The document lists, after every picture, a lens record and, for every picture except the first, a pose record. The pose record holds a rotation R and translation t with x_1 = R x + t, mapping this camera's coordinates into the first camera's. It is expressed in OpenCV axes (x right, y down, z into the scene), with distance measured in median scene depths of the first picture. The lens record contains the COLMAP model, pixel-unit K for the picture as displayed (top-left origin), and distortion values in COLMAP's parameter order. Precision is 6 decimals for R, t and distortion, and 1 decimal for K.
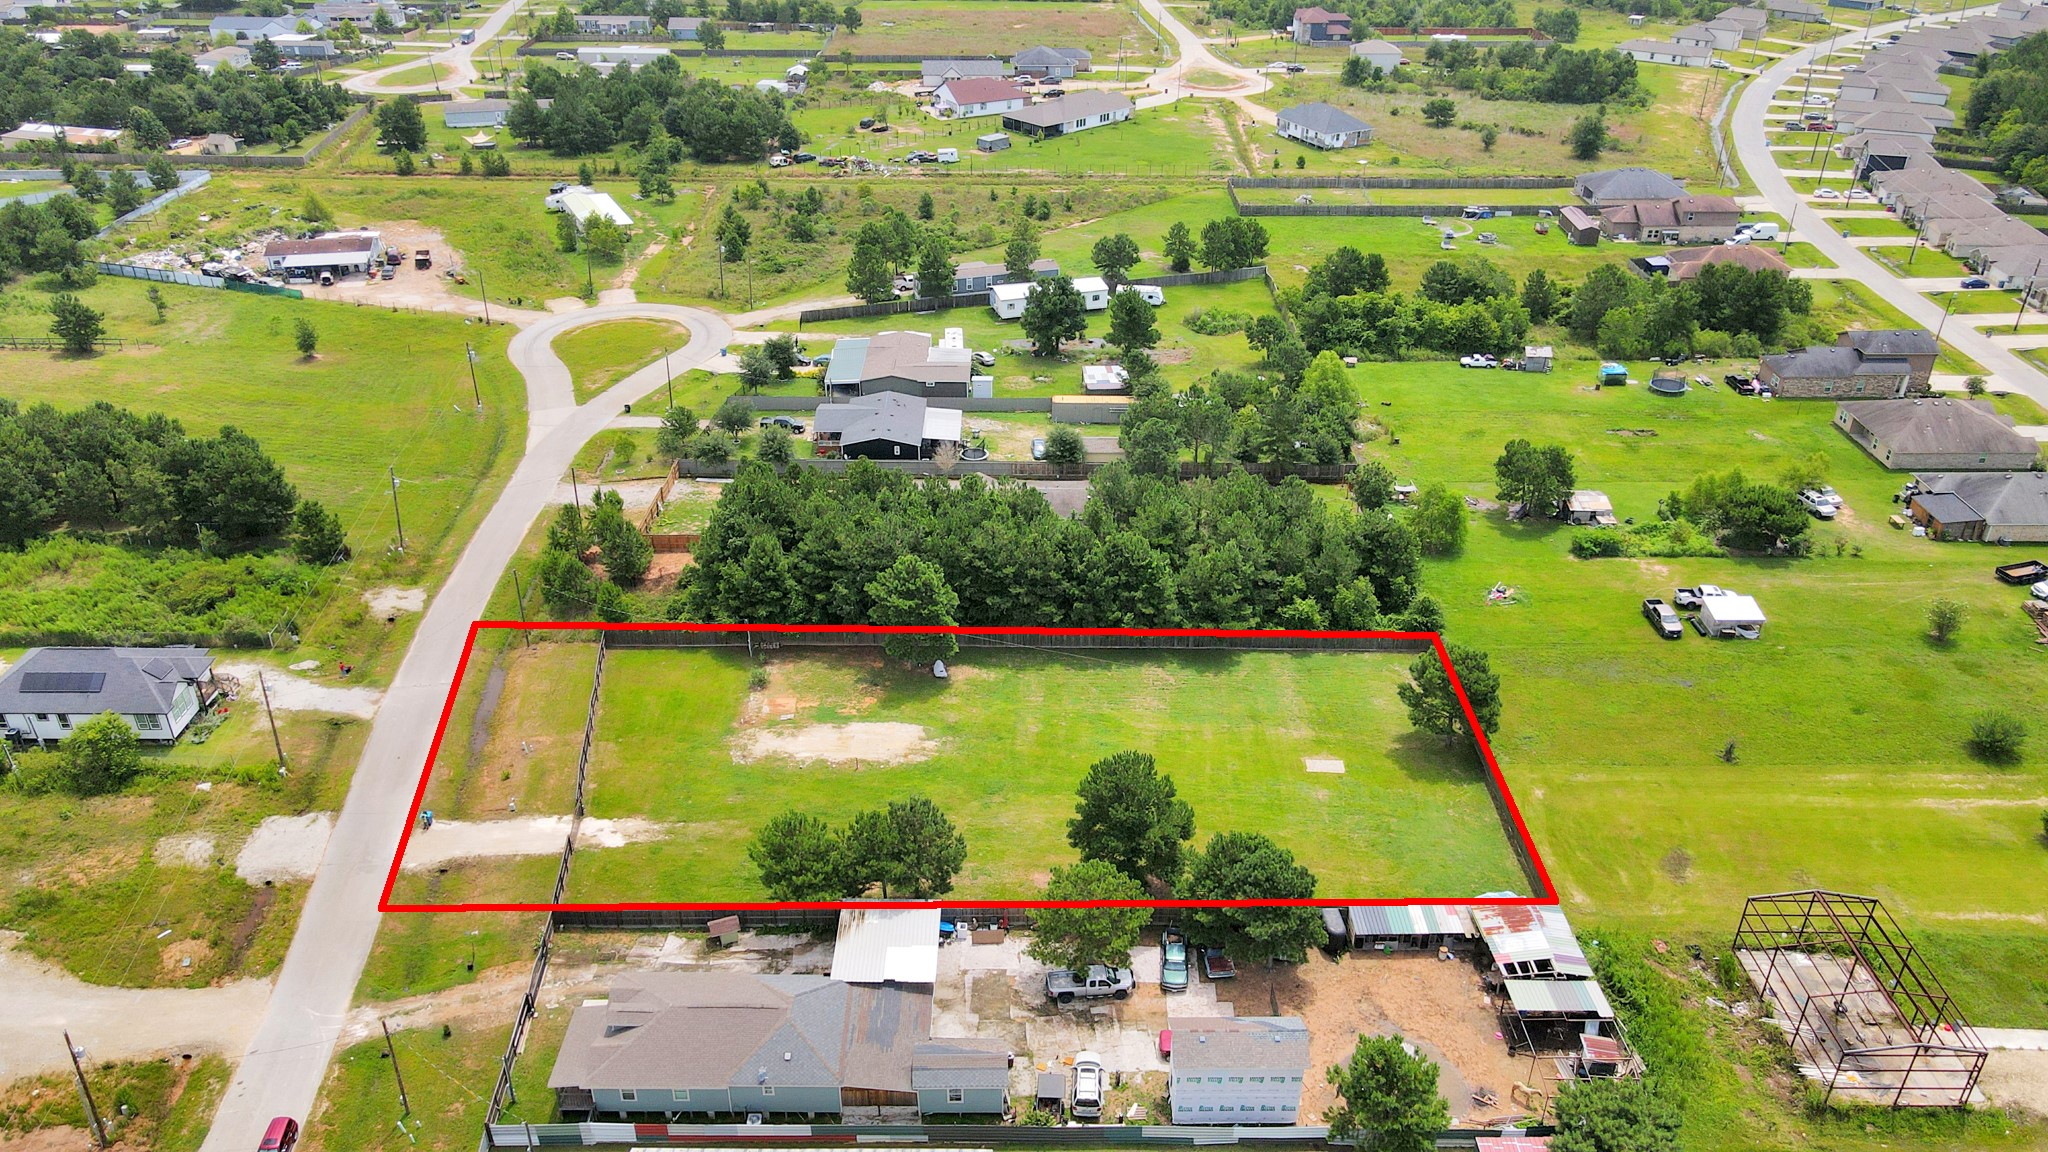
lens RADIAL K [[1500.3, 0, 1011.7], [0, 1500.3, 578.3], [0, 0, 1]] dist [0.010592, 0.018562]
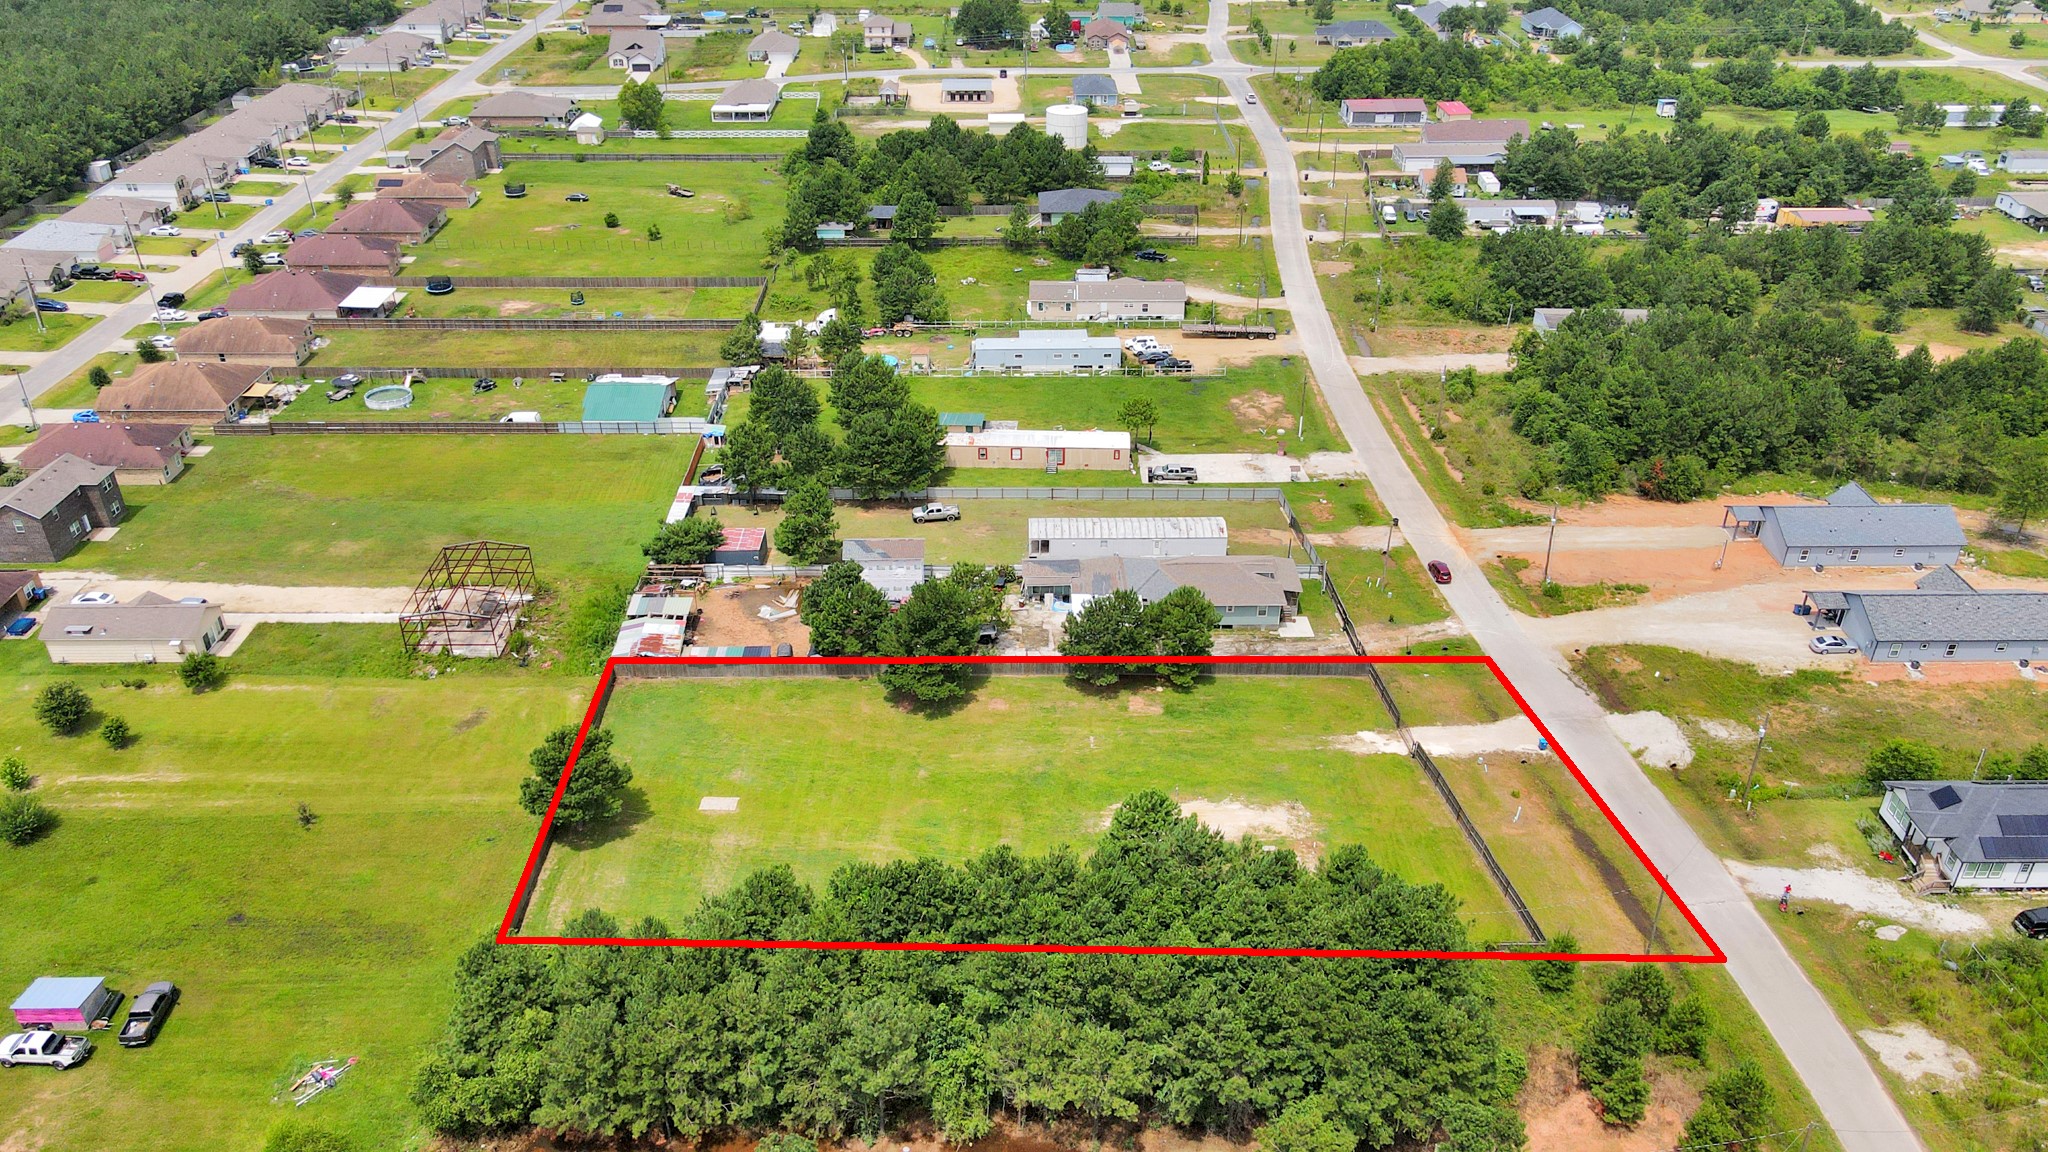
lens RADIAL K [[1500.3, 0, 1011.2], [0, 1500.3, 576.5], [0, 0, 1]] dist [0.010592, 0.018562]
pose [[-0.999936, 0.007045, -0.008829, 0.018720], [-0.004265, 0.488222, 0.872709, -0.852956], [0.010459, 0.872691, -0.488160, 1.386793]]
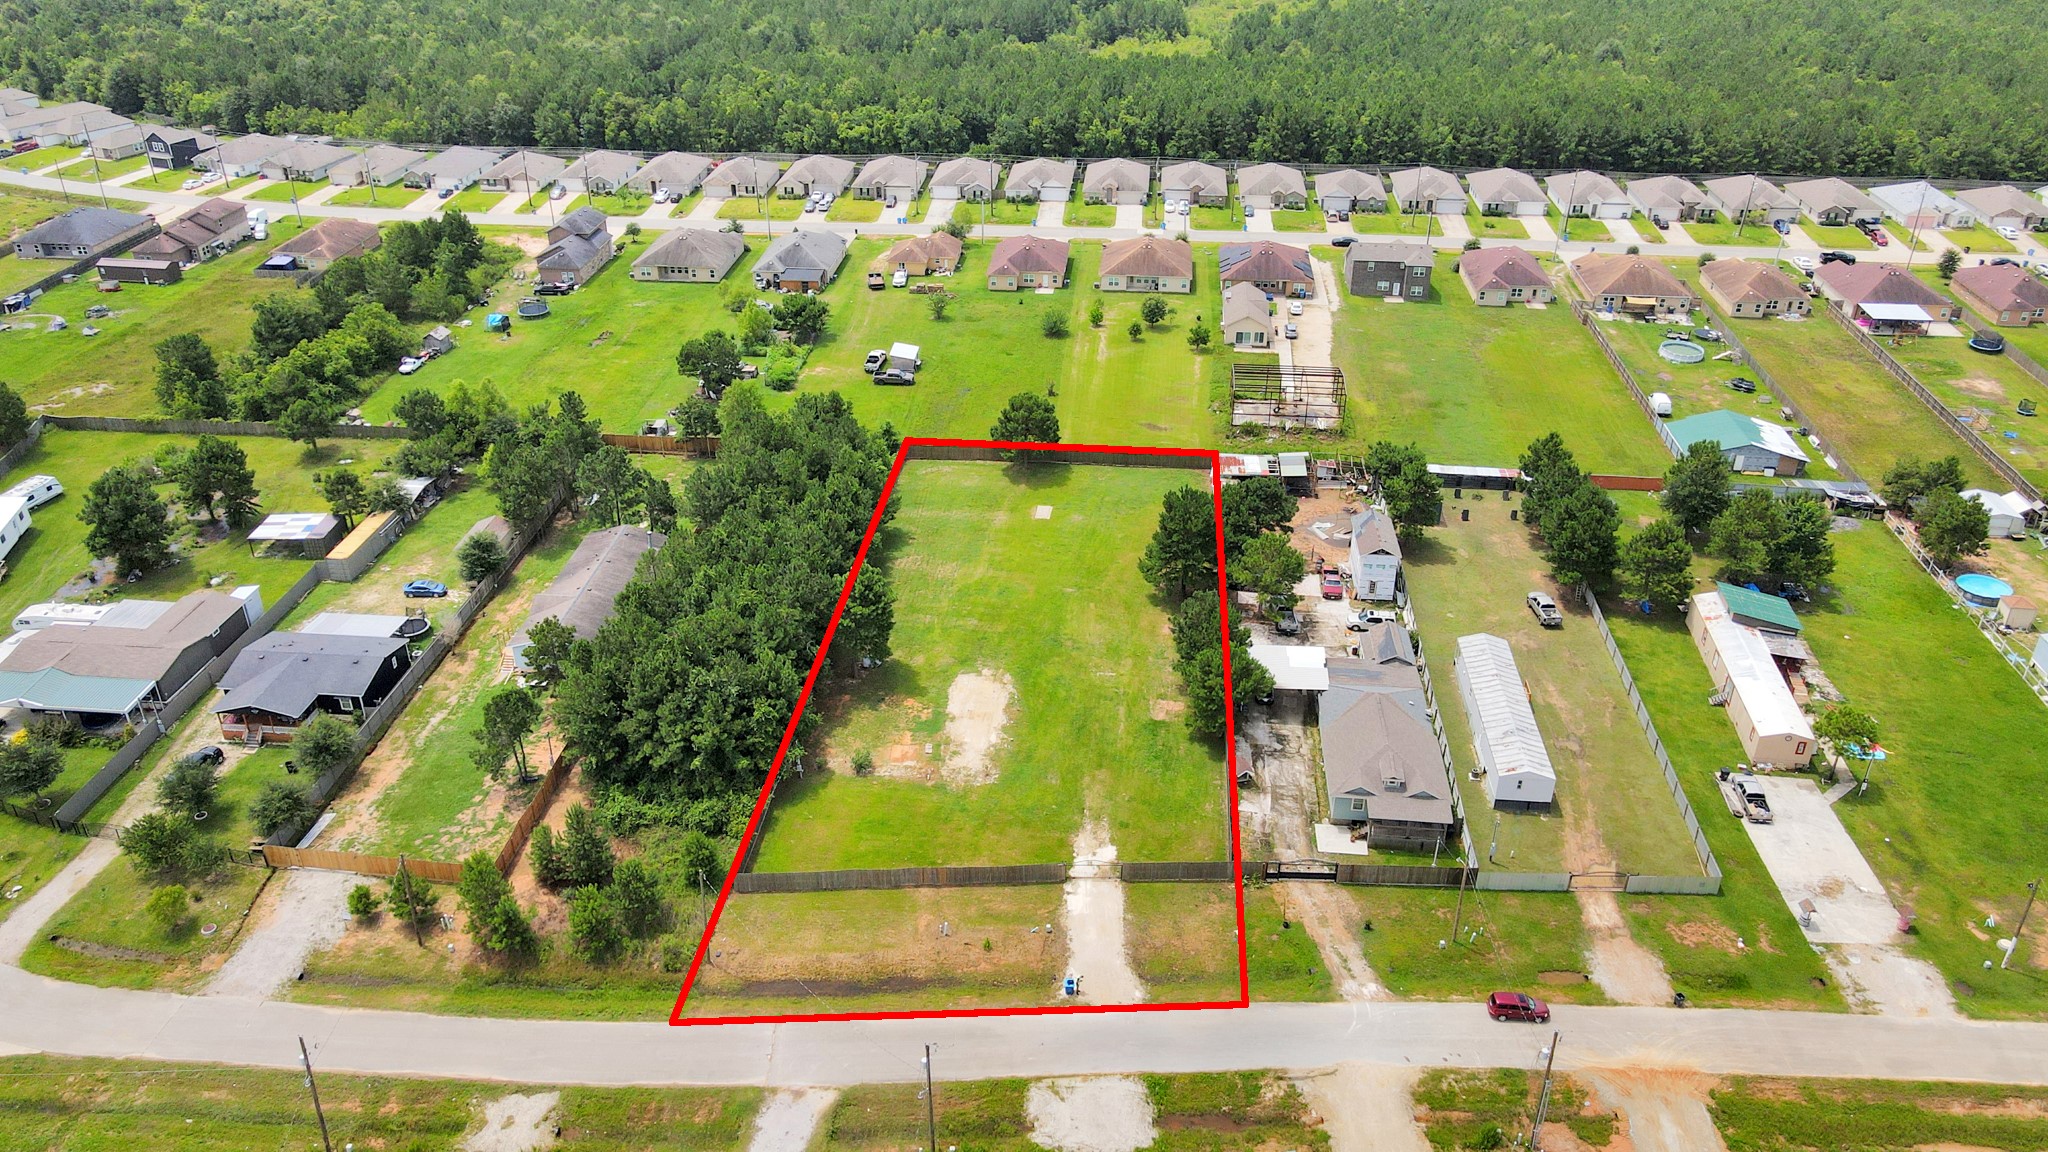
lens RADIAL K [[1500.3, 0, 1013.0], [0, 1500.3, 574.6], [0, 0, 1]] dist [0.010592, 0.018562]
pose [[0.091264, -0.494373, 0.864446, -1.001958], [0.499418, 0.773733, 0.389768, -0.376671], [-0.861541, 0.396148, 0.317512, 0.628542]]
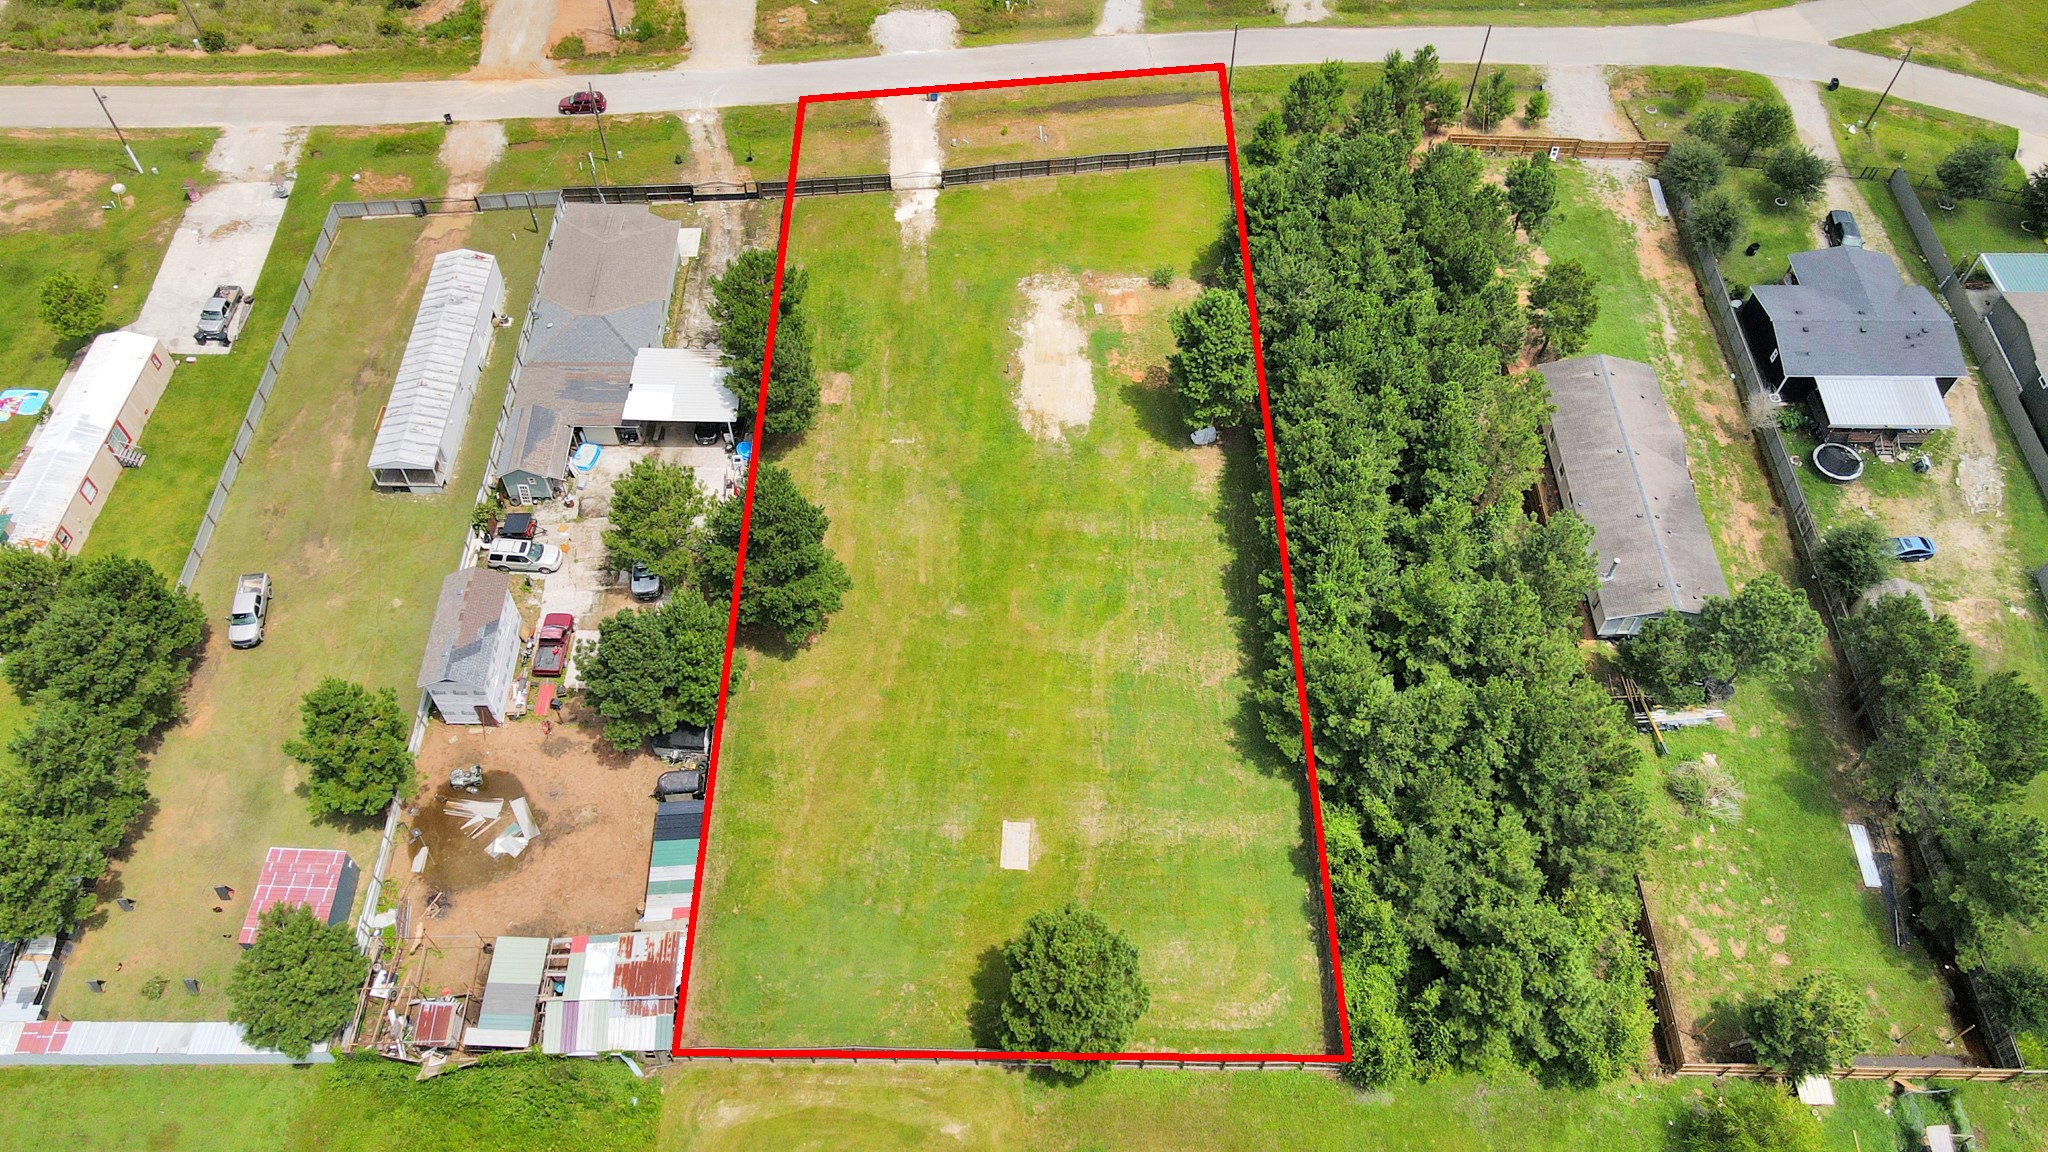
lens RADIAL K [[1500.3, 0, 1008.1], [0, 1500.3, 569.6], [0, 0, 1]] dist [0.010592, 0.018562]
pose [[-0.000946, 0.813567, -0.581471, 0.533449], [-0.507796, 0.500533, 0.701149, -0.460861], [0.861477, 0.295932, 0.412652, 0.665890]]
